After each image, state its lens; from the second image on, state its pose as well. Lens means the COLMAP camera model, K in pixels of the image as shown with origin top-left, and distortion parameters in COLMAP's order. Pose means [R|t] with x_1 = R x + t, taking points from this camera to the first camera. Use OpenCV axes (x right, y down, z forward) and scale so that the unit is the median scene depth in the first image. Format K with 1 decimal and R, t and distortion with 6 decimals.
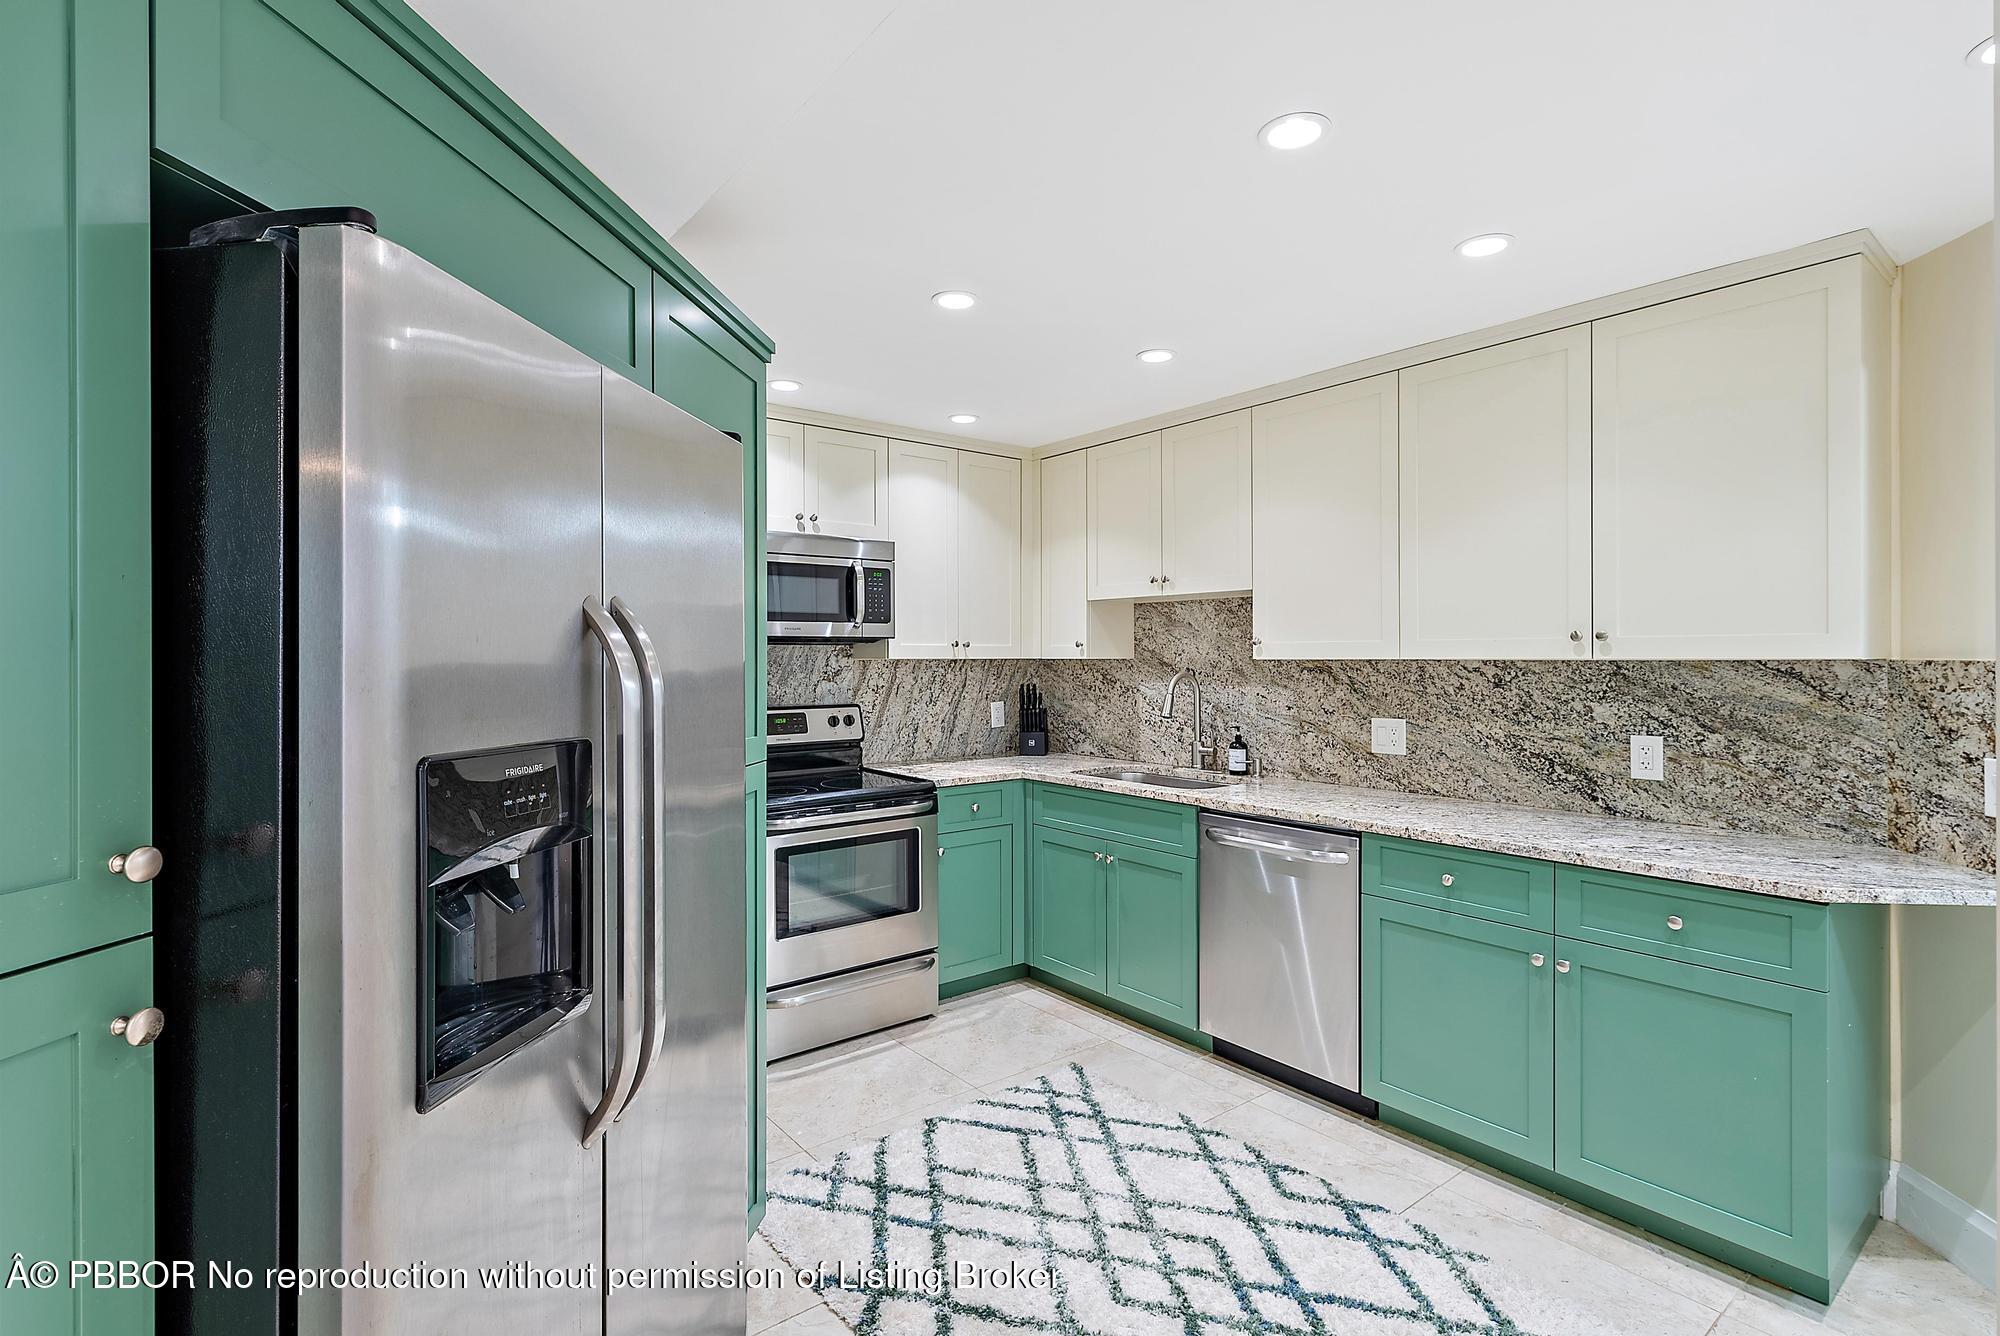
lens RADIAL K [[951.3, 0, 1000.0], [0, 951.3, 659.9], [0, 0, 1]] dist [0.001808, 0.000166]
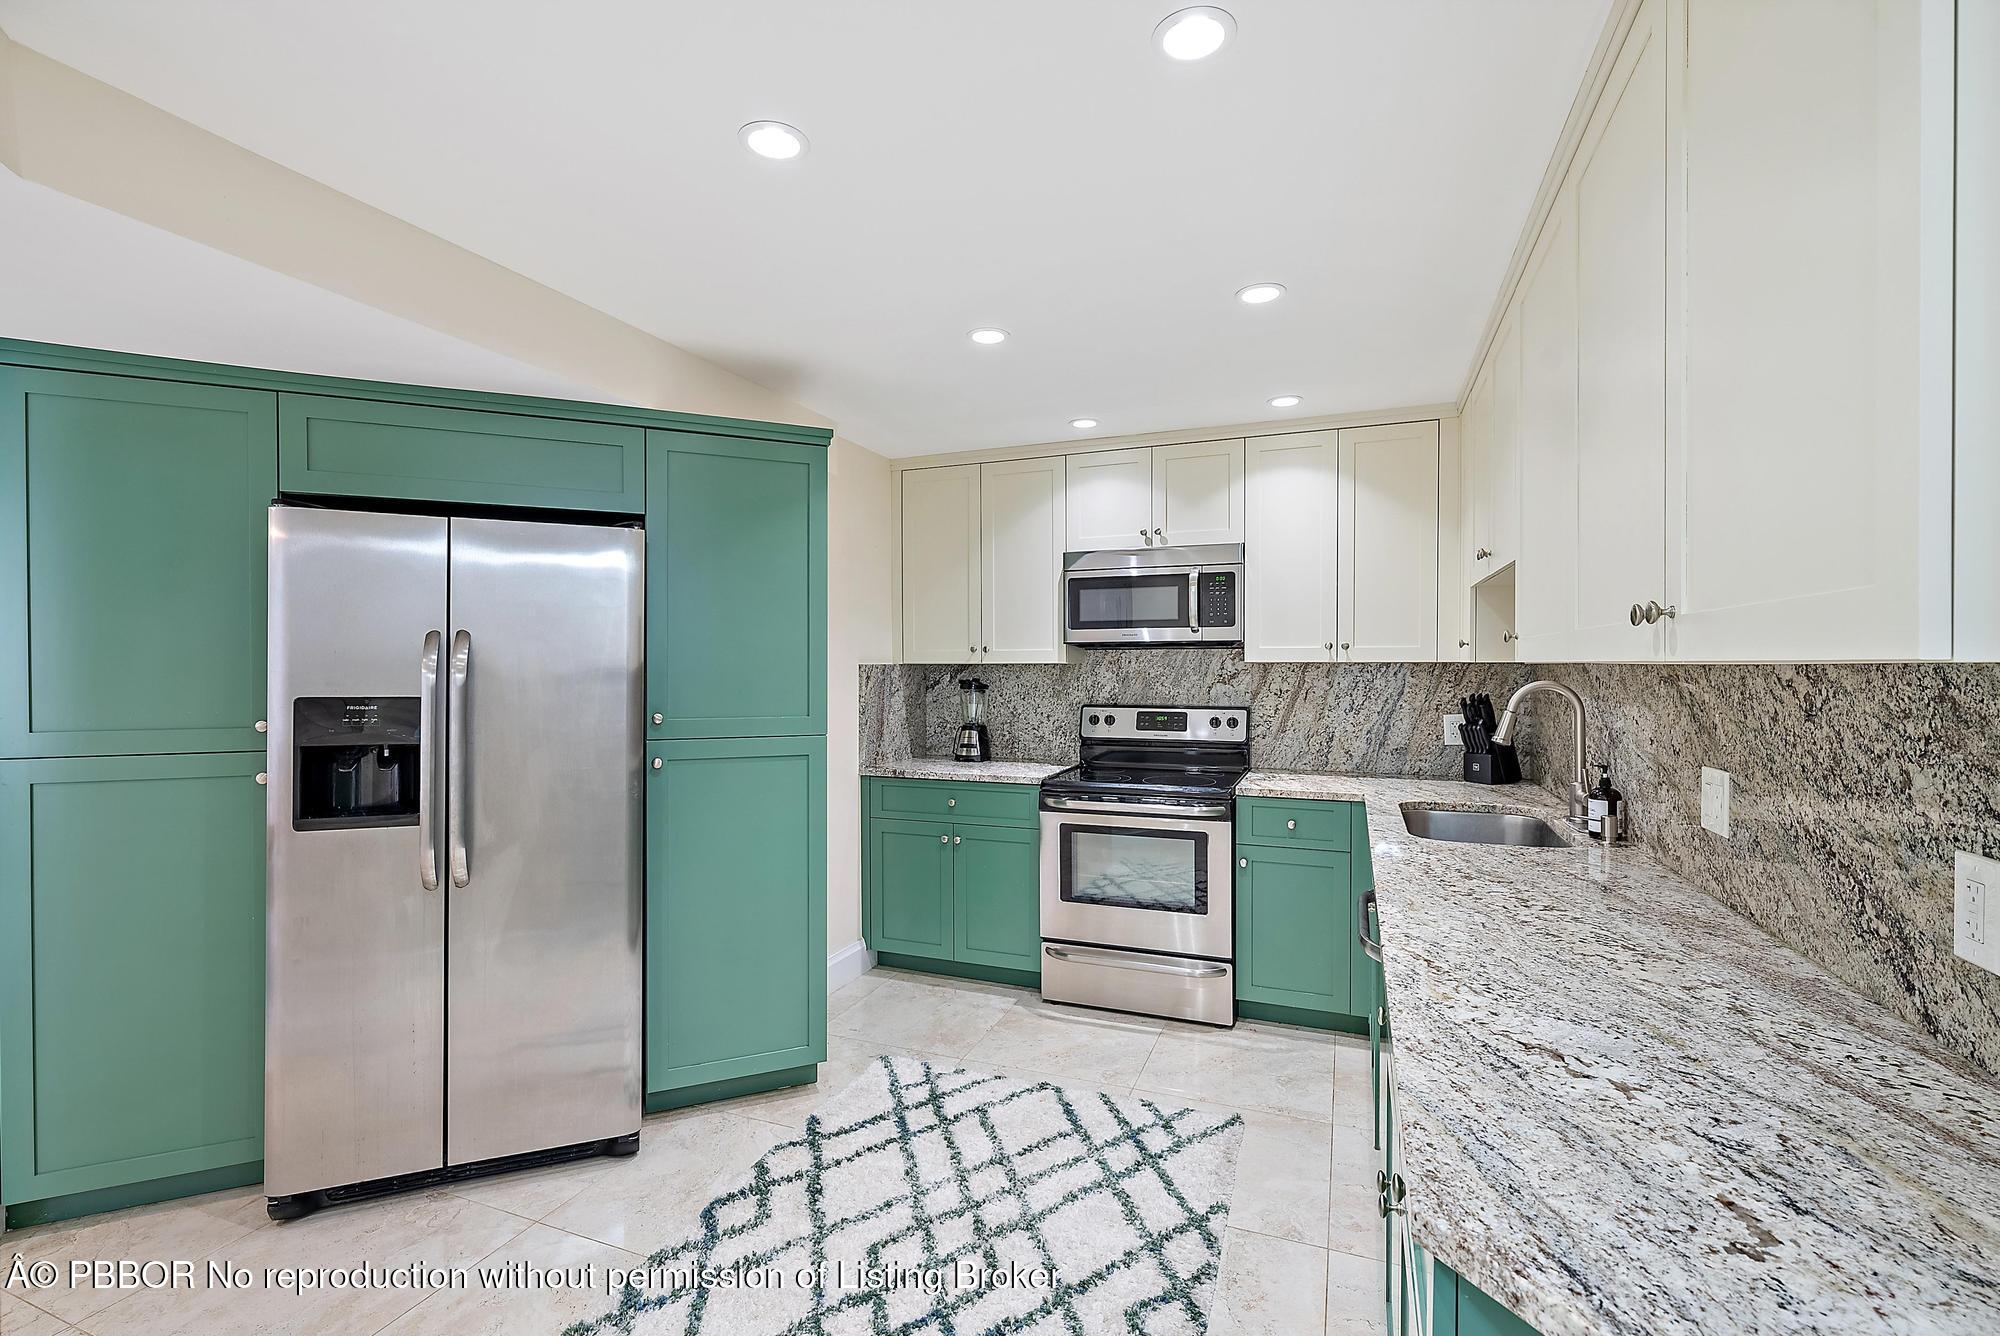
lens RADIAL K [[881.8, 0, 999.8], [0, 881.8, 674.6], [0, 0, 1]] dist [0.000365, -0.000052]
pose [[0.499282, 0.012792, -0.866345, 0.582232], [-0.002436, 0.999908, 0.013361, 0.000305], [0.866436, -0.004561, 0.499267, 0.341310]]
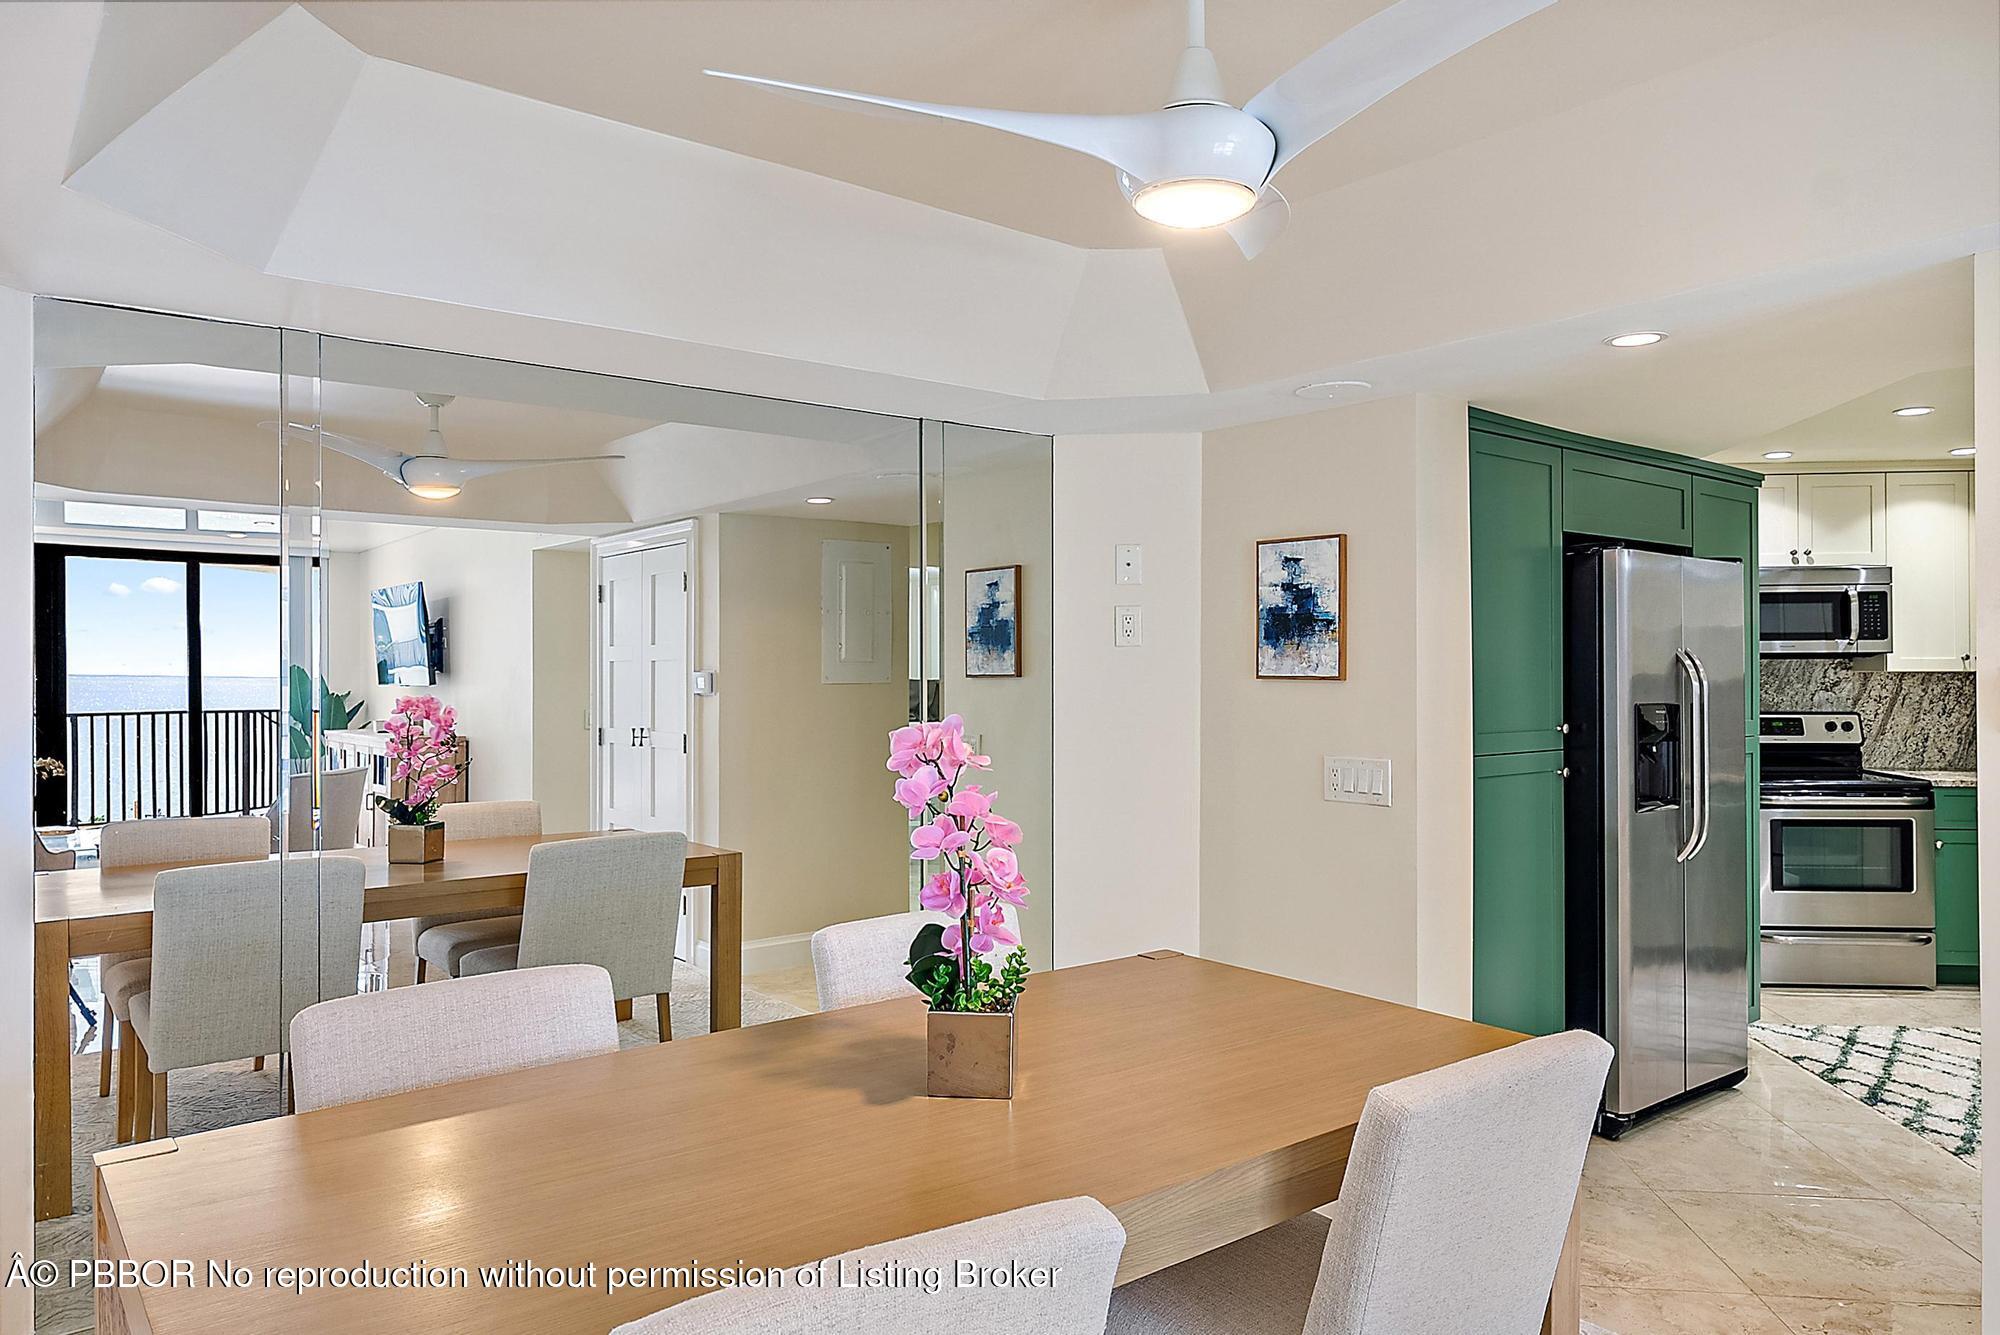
lens RADIAL K [[1338.7, 0, 998.3], [0, 1338.7, 653.7], [0, 0, 1]] dist [0.001548, 0.001806]
pose [[0.719295, -0.005984, -0.694679, 0.236327], [-0.001468, 0.999948, -0.010133, -0.004571], [0.694703, 0.008309, 0.719249, -0.893853]]
